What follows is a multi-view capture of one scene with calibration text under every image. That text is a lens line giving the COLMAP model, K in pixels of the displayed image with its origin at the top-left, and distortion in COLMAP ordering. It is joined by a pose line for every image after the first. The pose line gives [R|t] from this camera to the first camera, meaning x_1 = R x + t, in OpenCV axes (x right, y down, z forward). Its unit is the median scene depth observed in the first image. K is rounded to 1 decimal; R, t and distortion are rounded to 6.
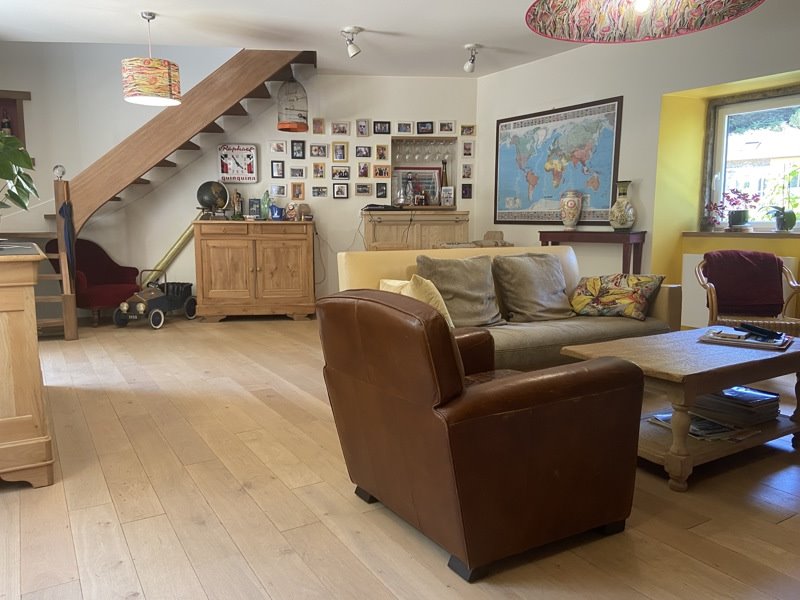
lens RADIAL K [[606.7, 0, 398.1], [0, 606.7, 287.9], [0, 0, 1]] dist [0.130507, -0.183725]
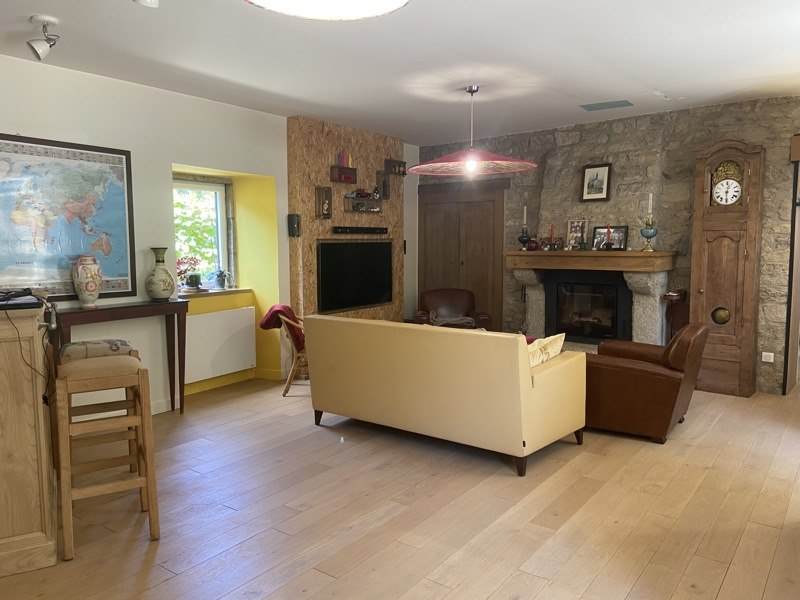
lens RADIAL K [[606.7, 0, 398.1], [0, 606.7, 287.9], [0, 0, 1]] dist [0.130507, -0.183725]
pose [[-0.377191, -0.065397, 0.923824, -0.899856], [0.105446, 0.987985, 0.112992, -0.257584], [-0.920113, 0.140033, -0.365763, 1.459658]]
